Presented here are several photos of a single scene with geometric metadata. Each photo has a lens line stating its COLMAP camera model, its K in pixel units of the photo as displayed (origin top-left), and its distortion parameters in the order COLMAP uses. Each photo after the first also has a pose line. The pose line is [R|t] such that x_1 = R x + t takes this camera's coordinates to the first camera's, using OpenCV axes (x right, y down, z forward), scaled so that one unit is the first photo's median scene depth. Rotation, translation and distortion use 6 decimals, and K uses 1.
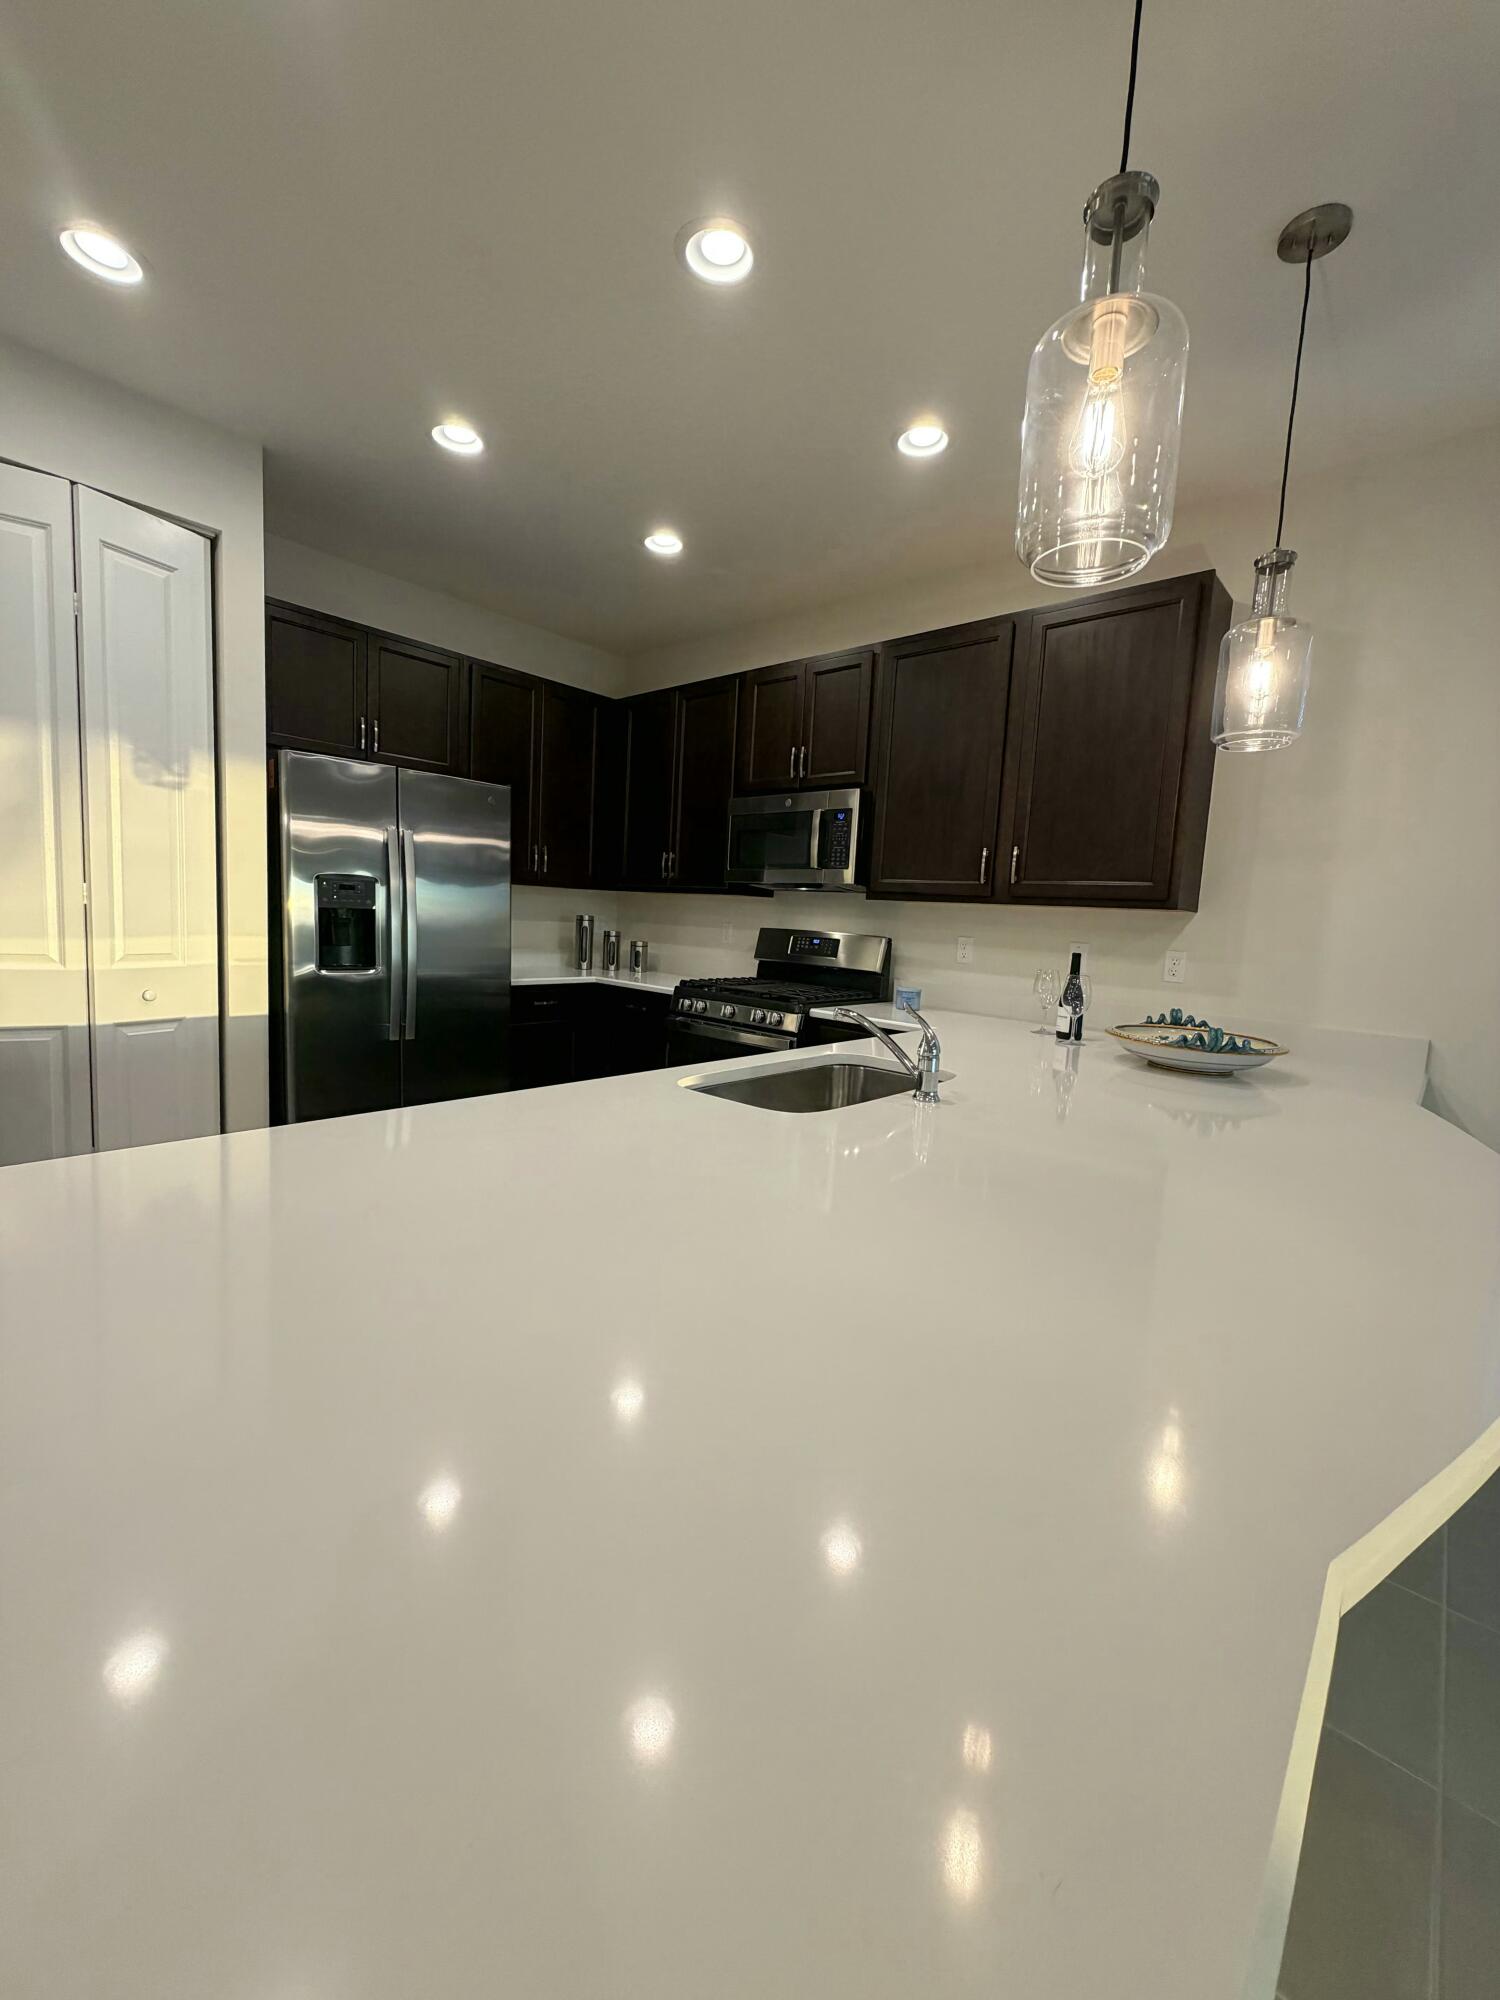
lens RADIAL K [[806.6, 0, 750.0], [0, 806.6, 1000.0], [0, 0, 1]] dist [-0.002540, -0.000136]
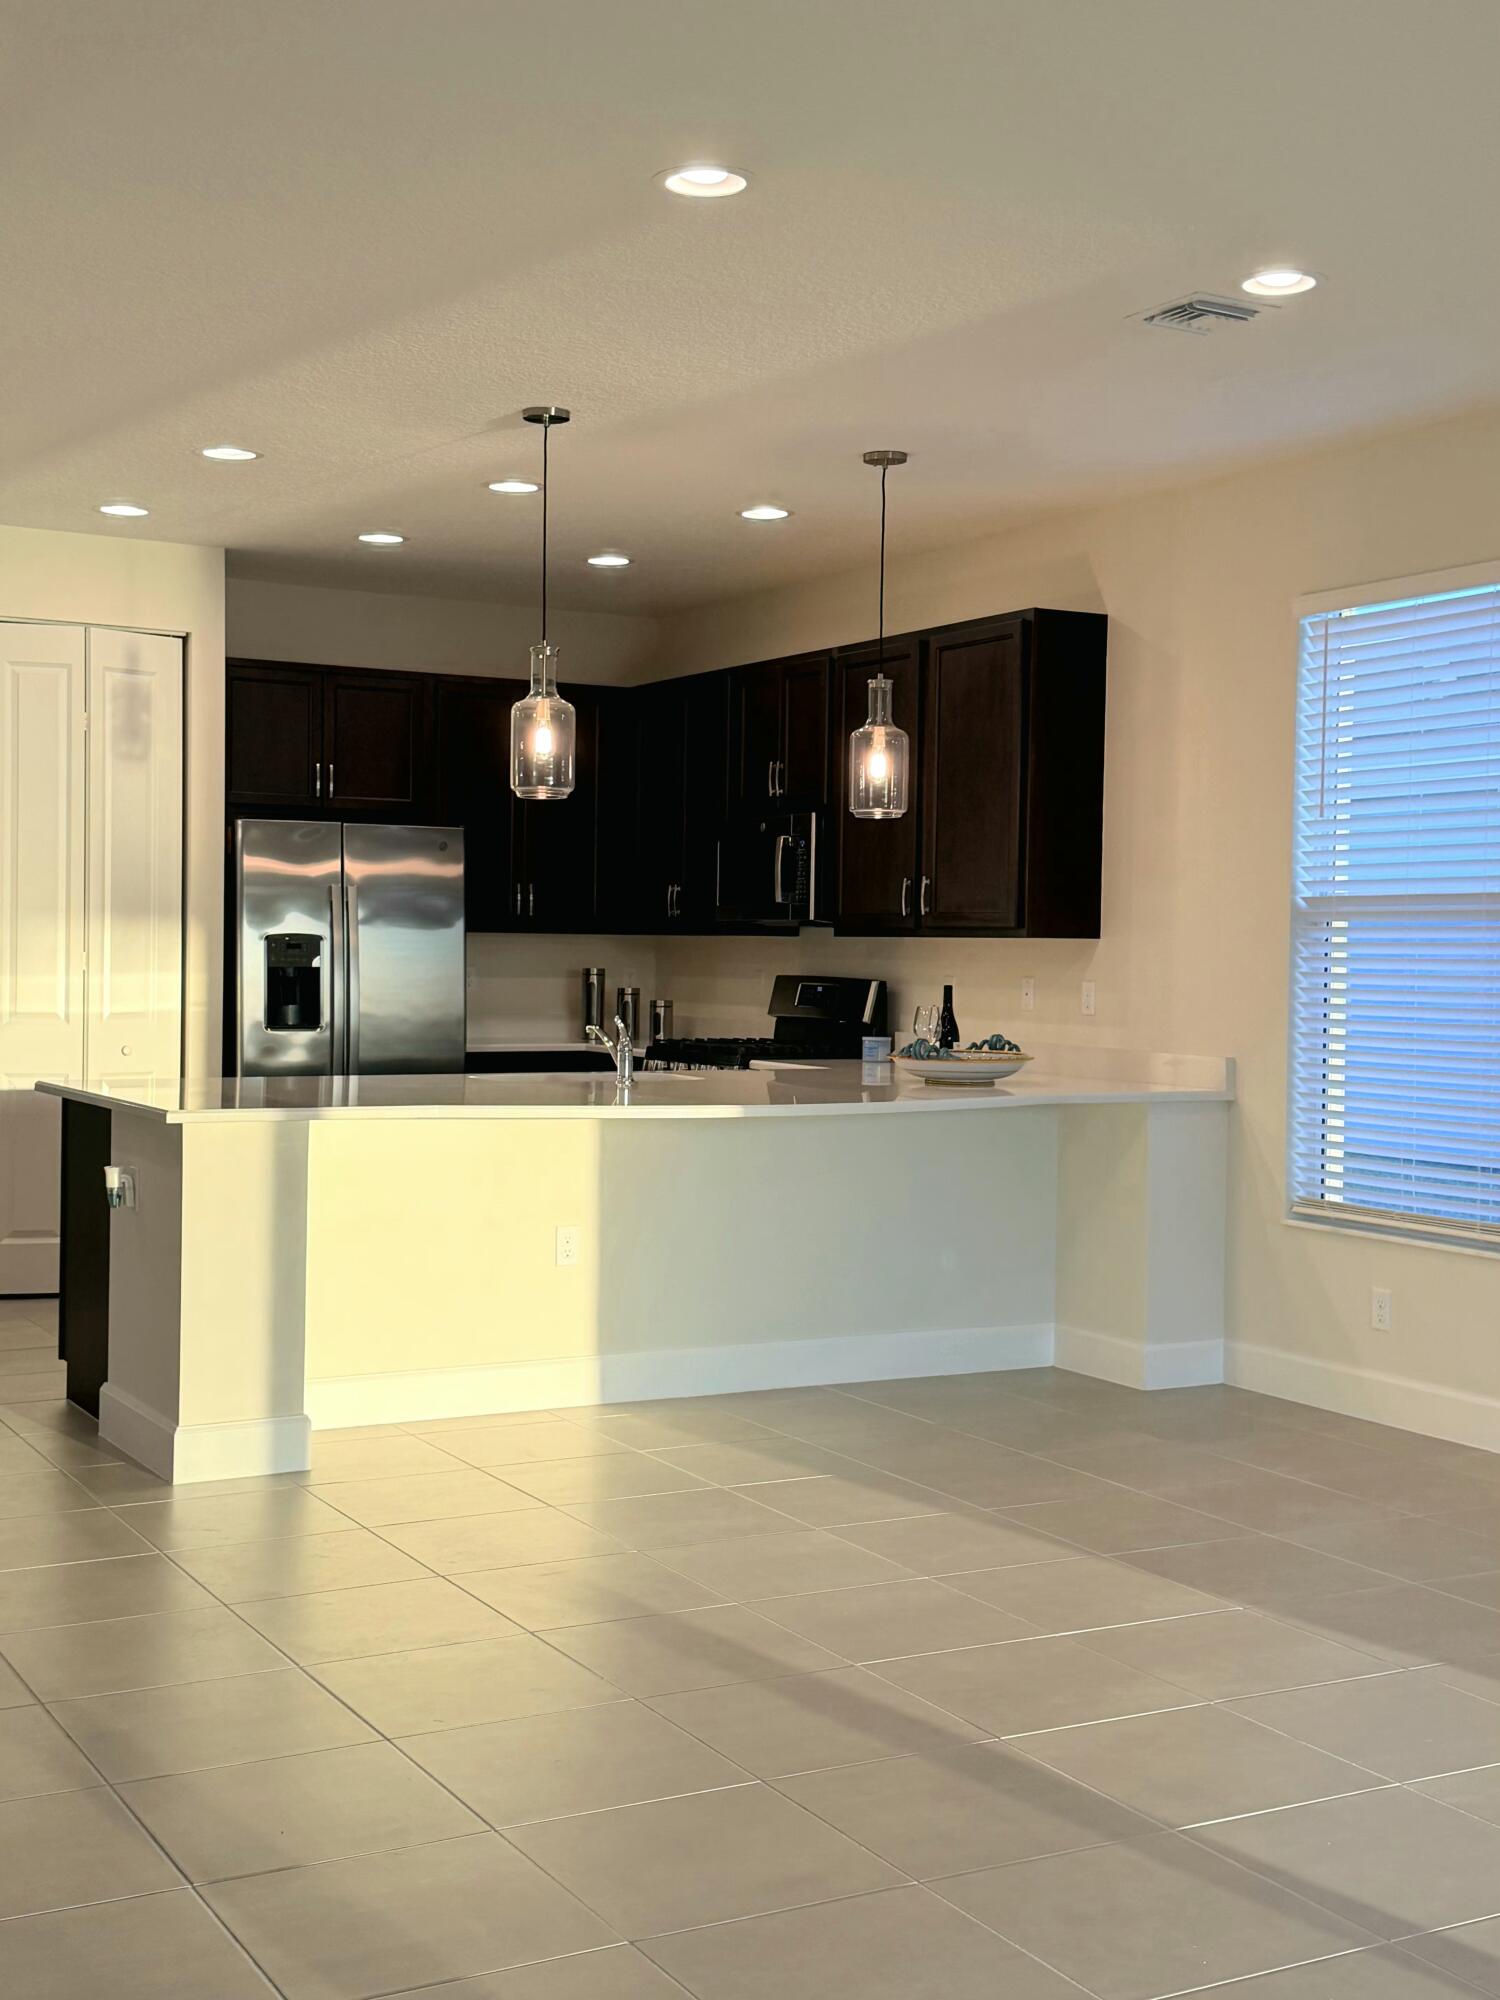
lens RADIAL K [[2421.7, 0, 750.0], [0, 2421.7, 1000.0], [0, 0, 1]] dist [0.023154, 0.007590]
pose [[0.949478, -0.031631, -0.312234, 0.848859], [0.001935, 0.995479, -0.094965, 0.185407], [0.313826, 0.089563, 0.945247, -1.443684]]
